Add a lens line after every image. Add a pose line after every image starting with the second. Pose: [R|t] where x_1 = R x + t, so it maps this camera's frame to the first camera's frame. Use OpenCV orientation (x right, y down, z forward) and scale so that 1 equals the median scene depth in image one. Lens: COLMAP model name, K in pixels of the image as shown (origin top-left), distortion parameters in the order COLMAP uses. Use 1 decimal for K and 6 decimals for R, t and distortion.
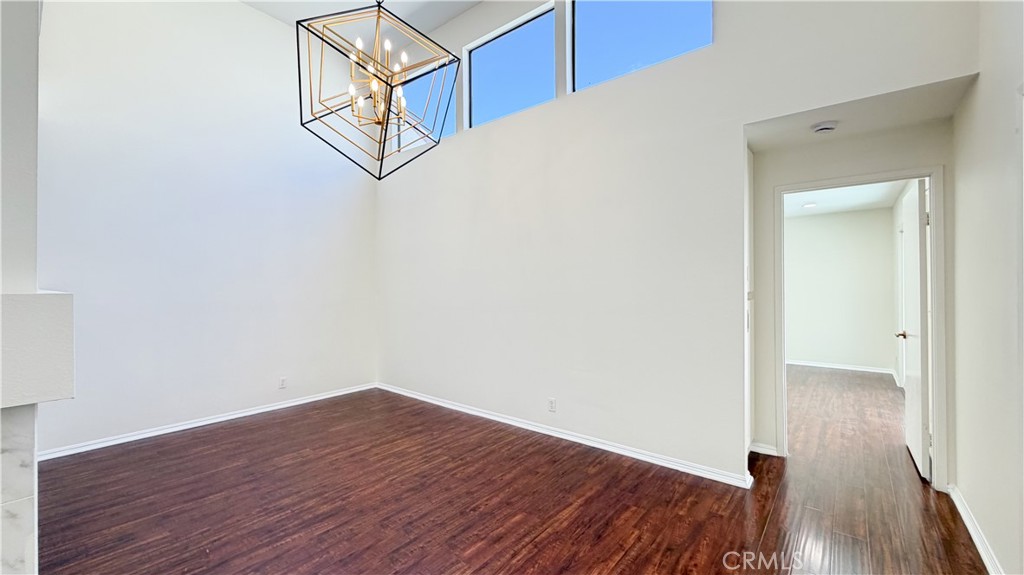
lens RADIAL K [[412.8, 0, 512.2], [0, 412.8, 280.5], [0, 0, 1]] dist [0.001037, -0.000476]
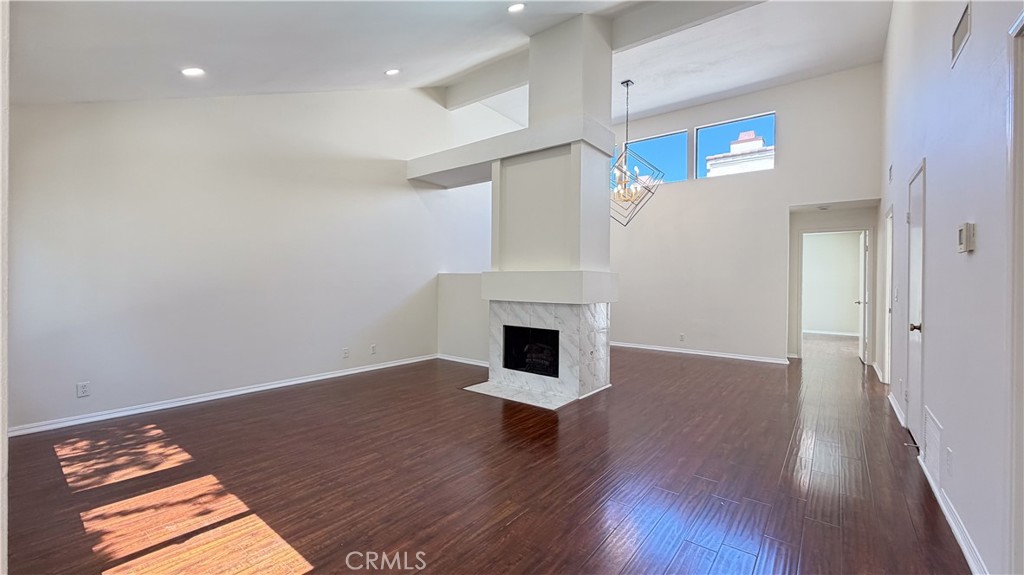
lens RADIAL K [[412.8, 0, 502.5], [0, 412.8, 279.5], [0, 0, 1]] dist [0.001037, -0.000476]
pose [[0.999839, 0.015335, 0.009266, -0.900124], [-0.015361, 0.999878, 0.002701, 0.037815], [-0.009224, -0.002843, 0.999953, -1.107344]]
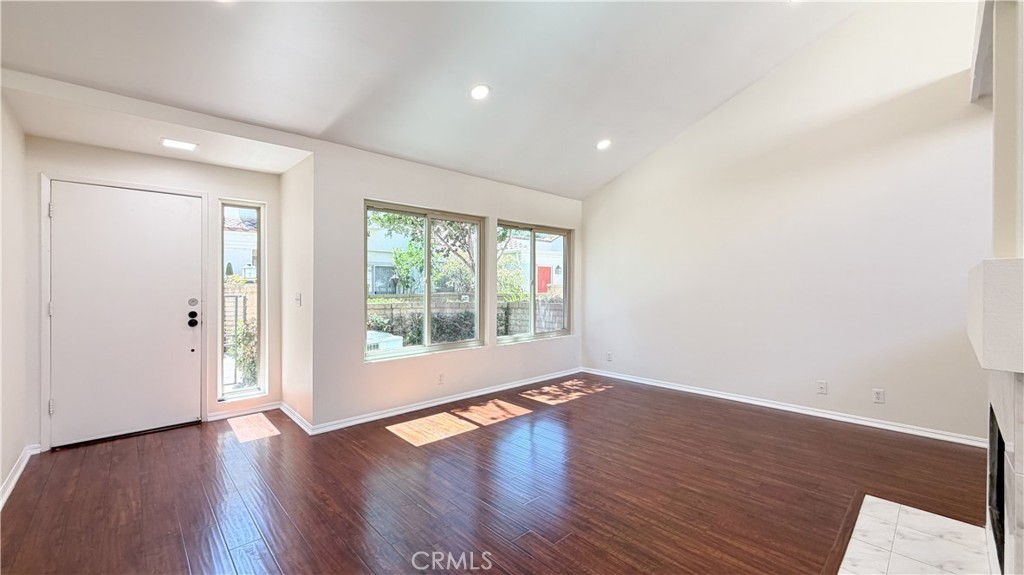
lens RADIAL K [[412.8, 0, 512.1], [0, 412.8, 283.0], [0, 0, 1]] dist [0.001037, -0.000476]
pose [[-0.127821, 0.002526, -0.991794, -0.150017], [0.010658, 0.999943, 0.001173, 0.023918], [0.991740, -0.010421, -0.127841, -0.179983]]
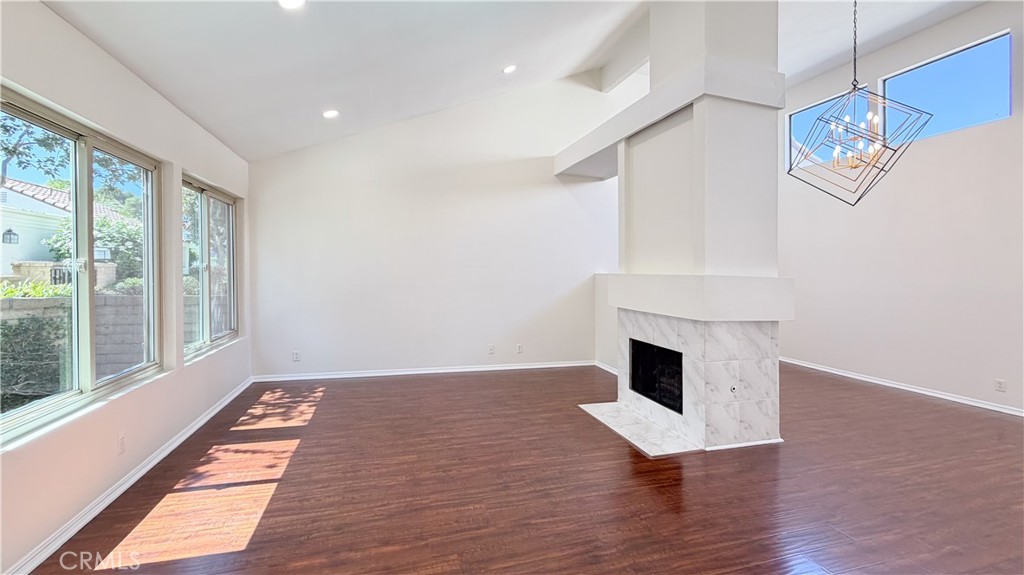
lens RADIAL K [[412.8, 0, 510.5], [0, 412.8, 276.9], [0, 0, 1]] dist [0.001037, -0.000476]
pose [[0.833589, 0.031090, -0.551510, -0.485130], [-0.023423, 0.999506, 0.020942, 0.004063], [0.551889, -0.004539, 0.833905, -0.841005]]
